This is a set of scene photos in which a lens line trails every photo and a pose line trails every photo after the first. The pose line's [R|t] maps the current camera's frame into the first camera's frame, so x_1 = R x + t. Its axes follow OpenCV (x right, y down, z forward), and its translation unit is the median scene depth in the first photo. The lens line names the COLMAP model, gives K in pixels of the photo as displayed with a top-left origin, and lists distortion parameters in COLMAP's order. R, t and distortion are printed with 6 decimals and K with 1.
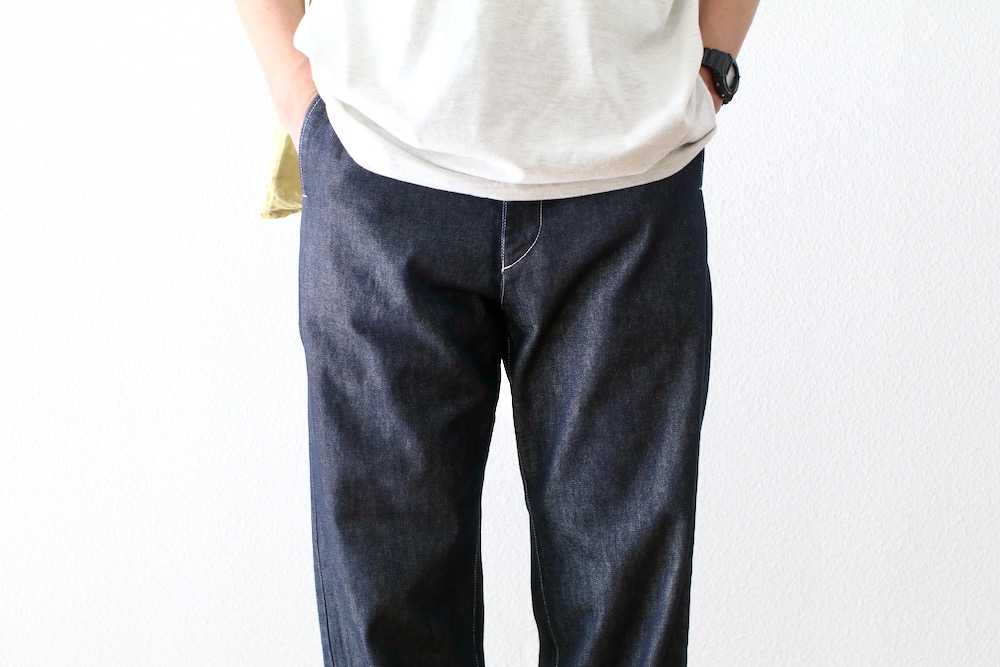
lens RADIAL K [[2323.0, 0, 506.8], [0, 2323.0, 334.5], [0, 0, 1]] dist [-0.157418, 0.000000]
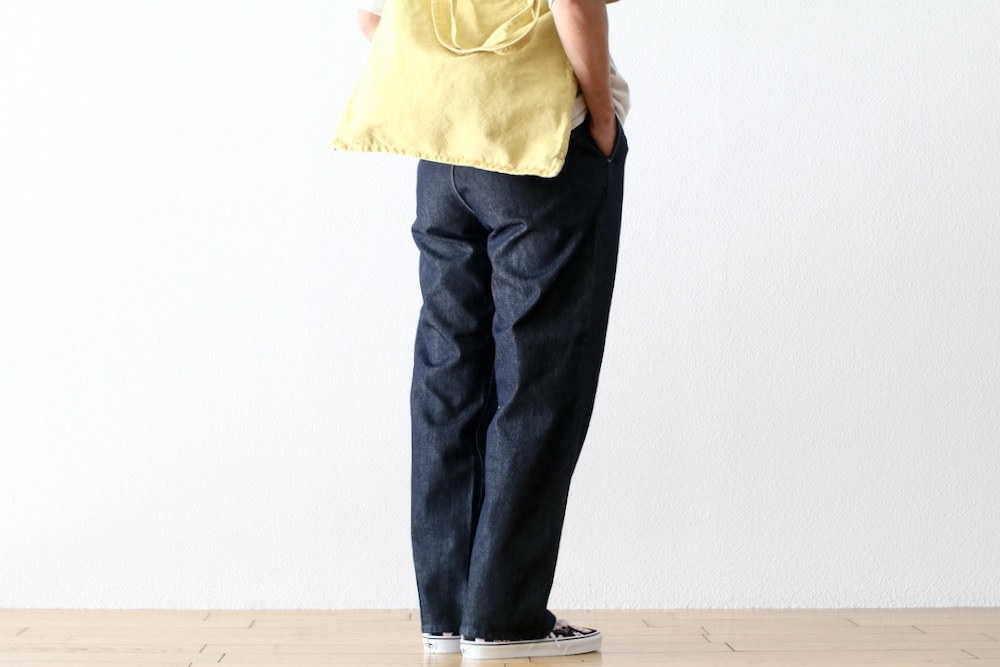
lens RADIAL K [[2323.0, 0, 498.8], [0, 2323.0, 335.8], [0, 0, 1]] dist [-0.157418, 0.000000]
pose [[0.999884, -0.010229, -0.011249, 0.026223], [0.008418, 0.988556, -0.150622, 0.268124], [0.012661, 0.150509, 0.988527, -0.618744]]
